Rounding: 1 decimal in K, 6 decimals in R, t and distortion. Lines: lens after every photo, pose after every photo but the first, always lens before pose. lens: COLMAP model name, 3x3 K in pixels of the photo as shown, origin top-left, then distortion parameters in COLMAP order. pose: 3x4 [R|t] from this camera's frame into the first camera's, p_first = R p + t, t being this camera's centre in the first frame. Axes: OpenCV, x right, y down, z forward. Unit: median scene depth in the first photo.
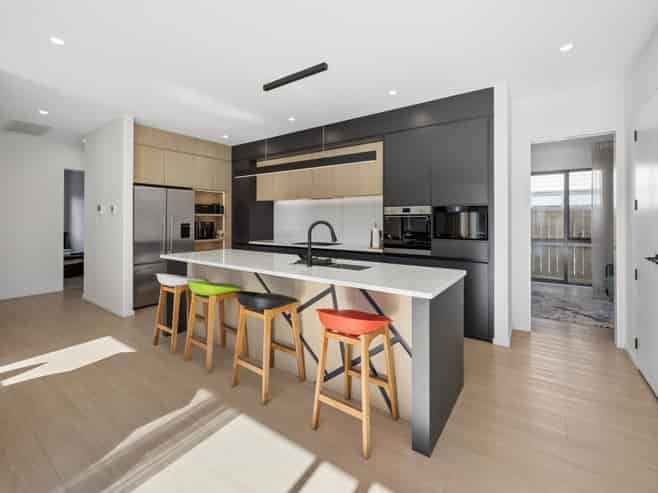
lens RADIAL K [[300.5, 0, 331.7], [0, 300.5, 217.5], [0, 0, 1]] dist [0.003001, -0.000201]
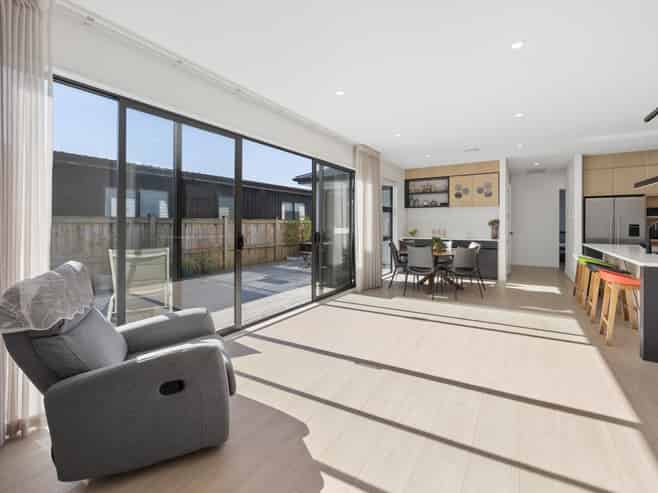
lens RADIAL K [[300.5, 0, 338.9], [0, 300.5, 221.5], [0, 0, 1]] dist [0.003001, -0.000201]
pose [[0.077528, -0.004780, -0.996979, 0.928667], [0.007954, 0.999960, -0.004176, 0.005375], [0.996958, -0.007607, 0.077563, -0.416639]]
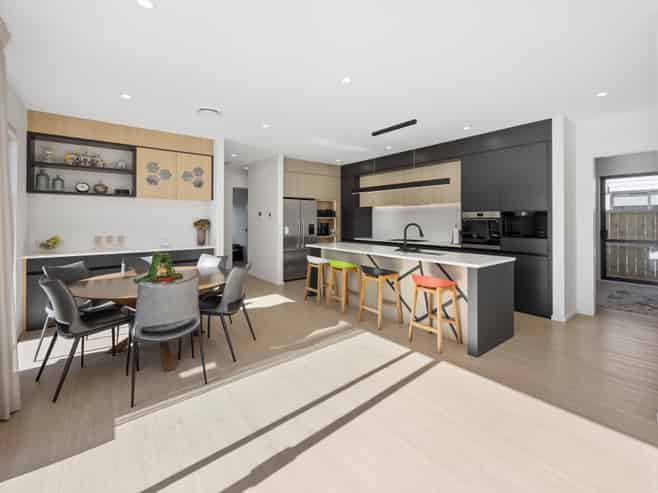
lens RADIAL K [[300.5, 0, 334.1], [0, 300.5, 216.3], [0, 0, 1]] dist [0.003001, -0.000201]
pose [[0.960905, -0.002837, -0.276865, 0.003852], [0.001068, 0.999978, -0.006541, -0.011384], [0.276877, 0.005989, 0.960887, -0.462582]]
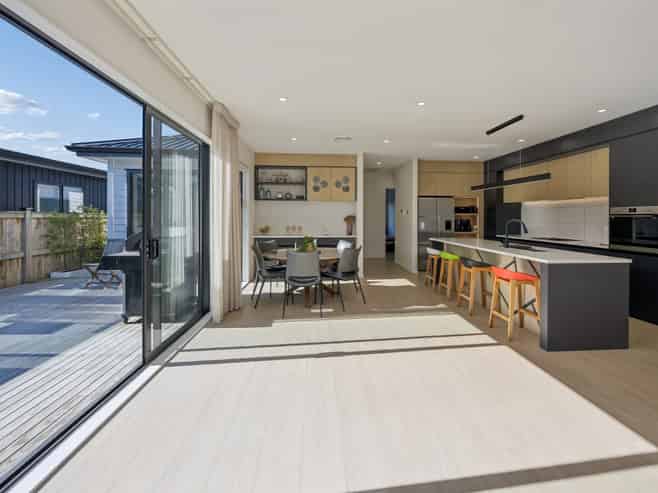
lens RADIAL K [[300.5, 0, 338.9], [0, 300.5, 217.3], [0, 0, 1]] dist [0.003001, -0.000201]
pose [[0.645244, 0.004663, -0.763962, 0.440158], [0.001319, 0.999973, 0.007217, -0.009460], [0.763976, -0.005665, 0.645220, -0.546867]]
